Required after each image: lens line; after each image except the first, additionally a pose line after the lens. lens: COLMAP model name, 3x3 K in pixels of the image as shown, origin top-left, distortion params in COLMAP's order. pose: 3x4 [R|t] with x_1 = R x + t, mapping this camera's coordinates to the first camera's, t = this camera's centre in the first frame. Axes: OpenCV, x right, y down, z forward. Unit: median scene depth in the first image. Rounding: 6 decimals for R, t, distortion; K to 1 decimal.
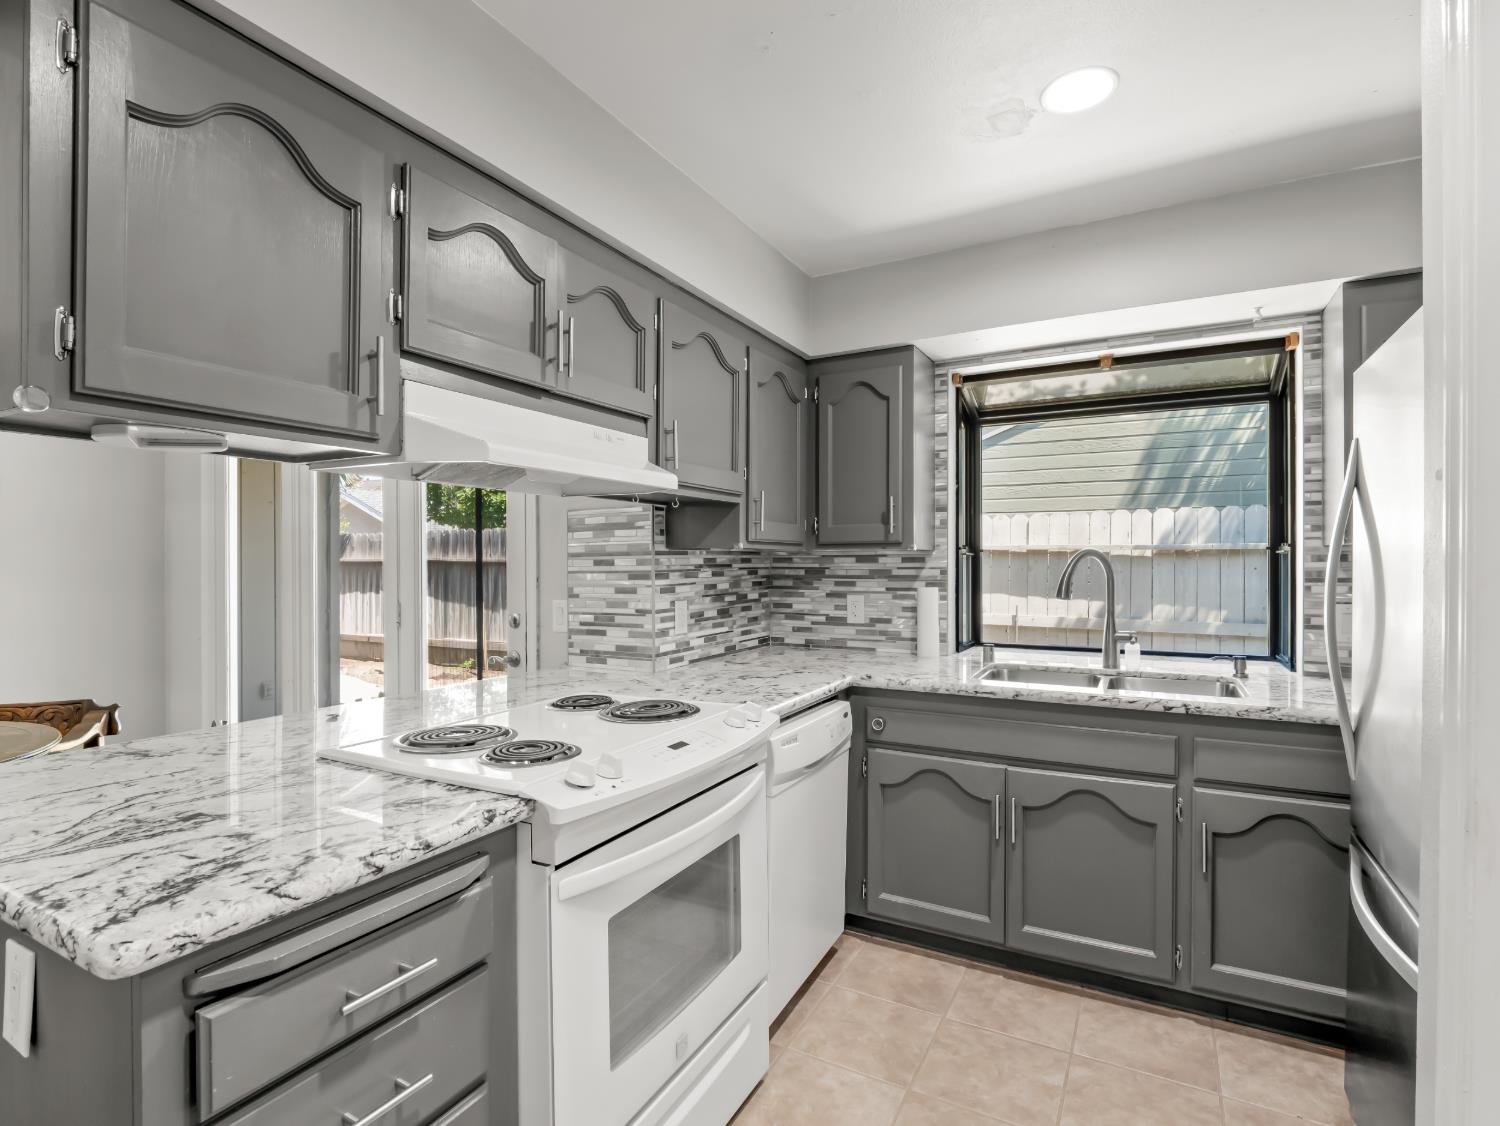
lens RADIAL K [[751.8, 0, 745.4], [0, 751.8, 564.1], [0, 0, 1]] dist [-0.005697, -0.001673]
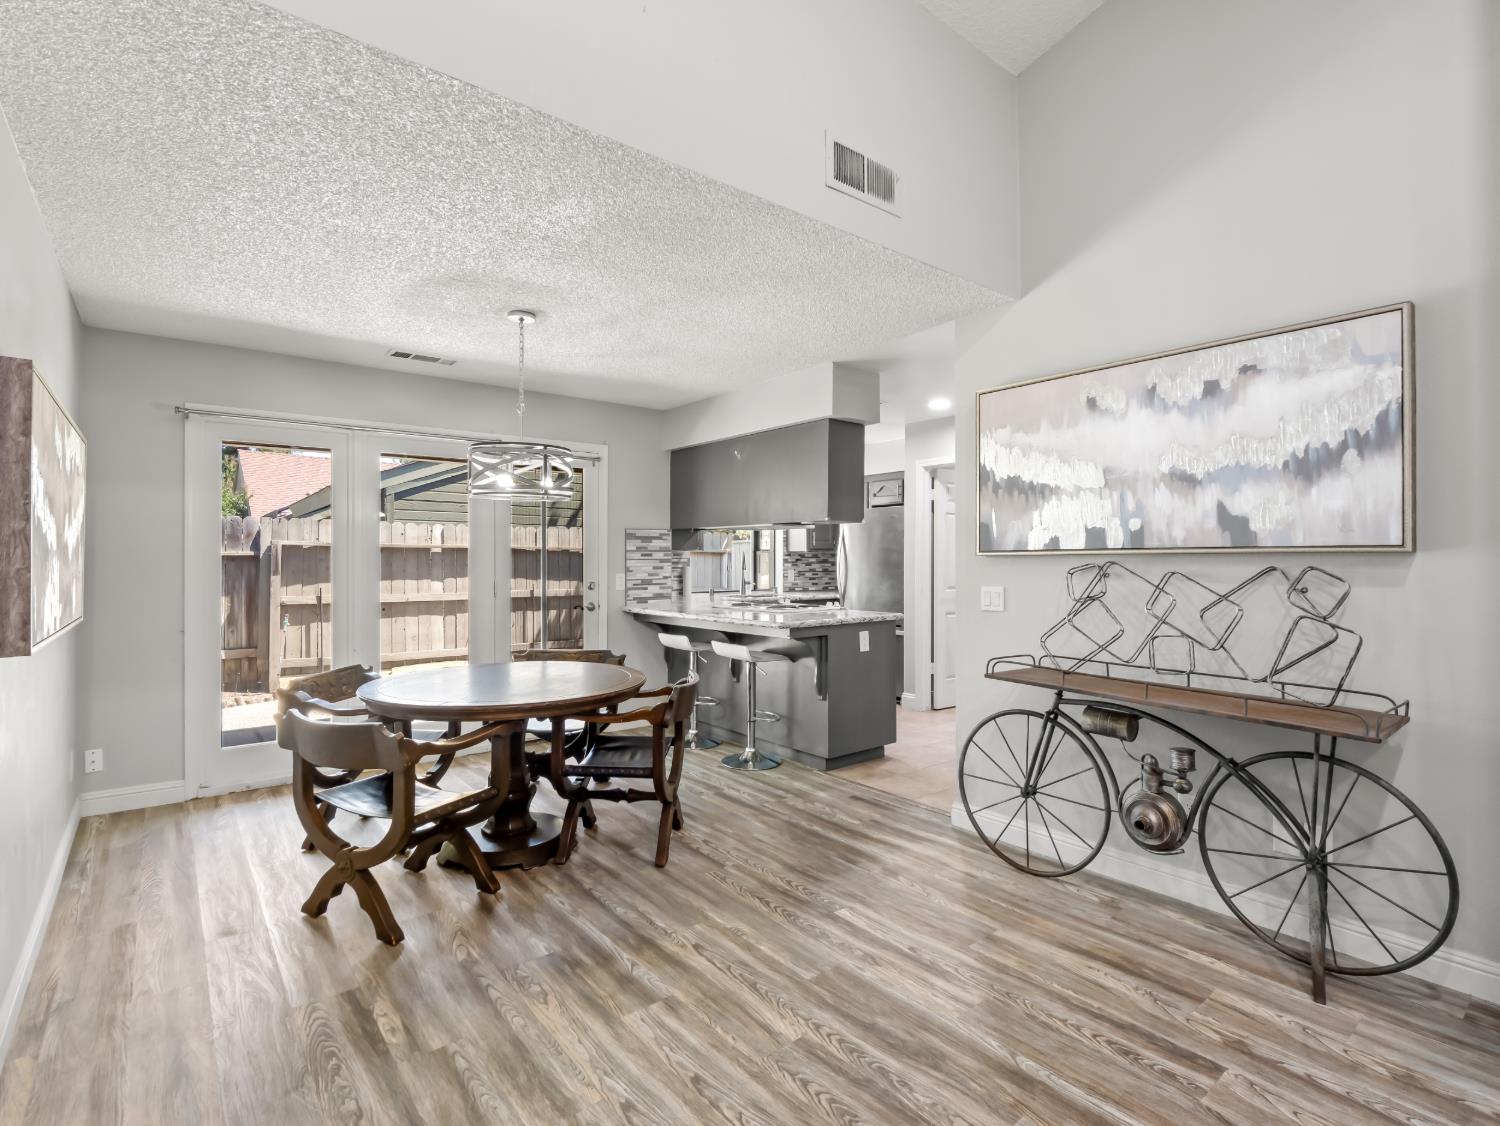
lens RADIAL K [[735.4, 0, 741.7], [0, 735.4, 548.3], [0, 0, 1]] dist [-0.015284, -0.001199]
pose [[0.391153, 0.016237, 0.920183, -1.954213], [-0.000236, 0.999846, -0.017543, 0.015146], [-0.920326, 0.006645, 0.391096, -0.049813]]
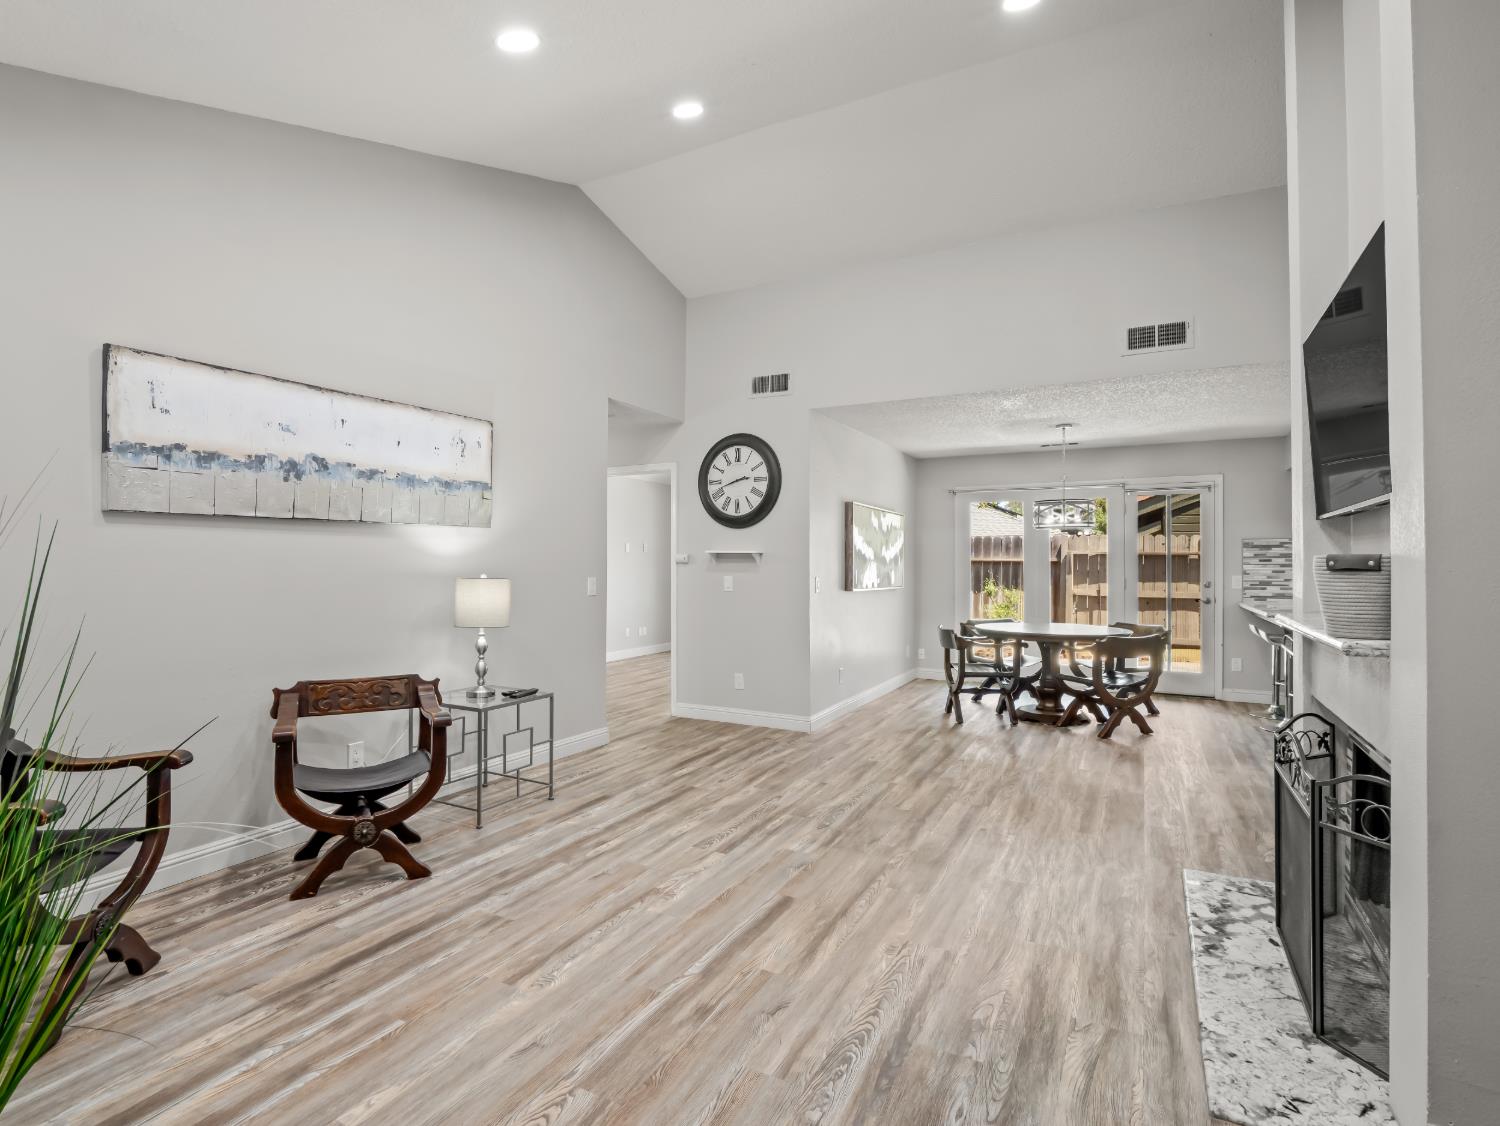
lens RADIAL K [[754.6, 0, 742.8], [0, 754.6, 556.1], [0, 0, 1]] dist [-0.003523, -0.001386]
pose [[0.999918, 0.006885, 0.010829, -1.951661], [-0.006765, 0.999916, -0.011087, 0.022612], [-0.010904, 0.011013, 0.999880, -1.499321]]
